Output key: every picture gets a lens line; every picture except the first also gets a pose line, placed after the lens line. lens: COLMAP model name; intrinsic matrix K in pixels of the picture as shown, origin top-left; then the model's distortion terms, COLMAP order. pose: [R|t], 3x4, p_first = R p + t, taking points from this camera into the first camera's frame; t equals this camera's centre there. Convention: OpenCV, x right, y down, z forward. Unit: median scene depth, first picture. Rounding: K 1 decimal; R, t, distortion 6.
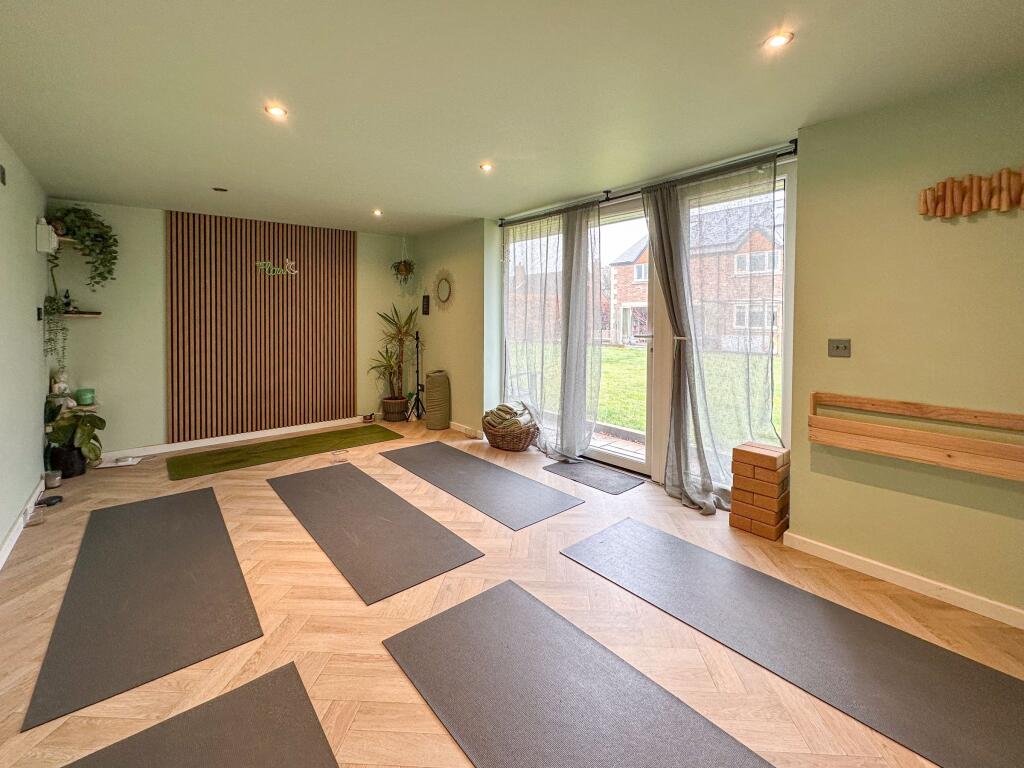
lens RADIAL K [[419.3, 0, 512.0], [0, 419.3, 384.0], [0, 0, 1]] dist [-0.002699, -0.000021]
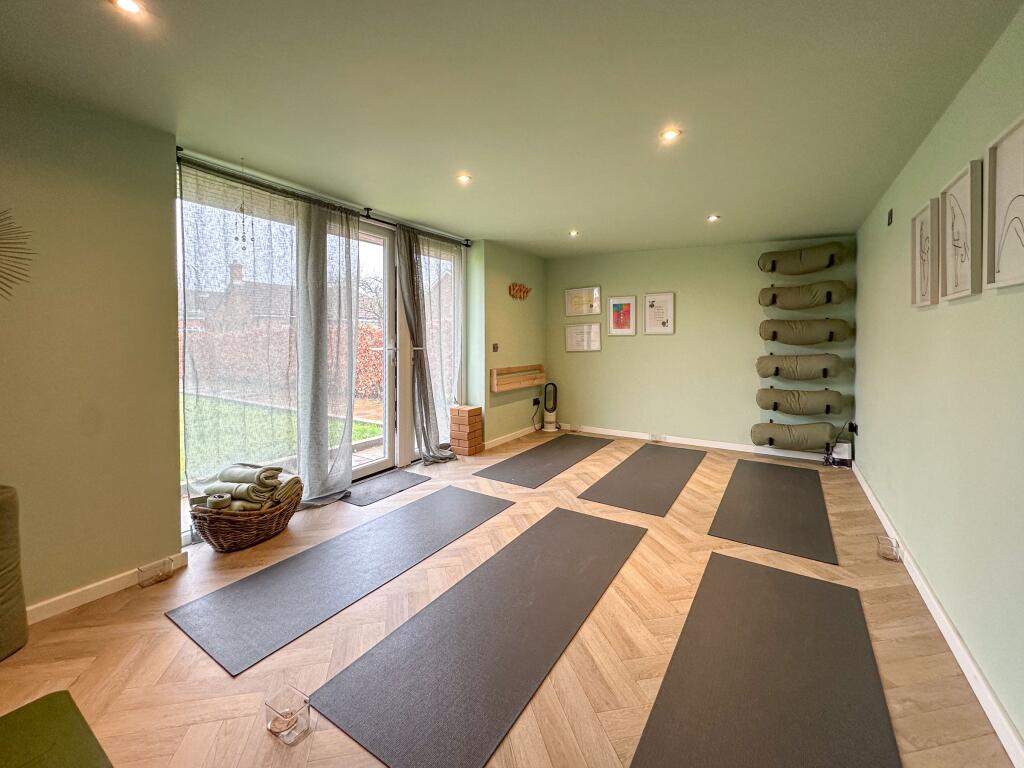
lens RADIAL K [[405.2, 0, 512.0], [0, 405.2, 384.0], [0, 0, 1]] dist [0.028362, -0.000070]
pose [[-0.262173, -0.122588, 0.957203, -1.300402], [0.136759, 0.977168, 0.162603, -0.230972], [-0.955281, 0.173536, -0.239422, 1.450084]]
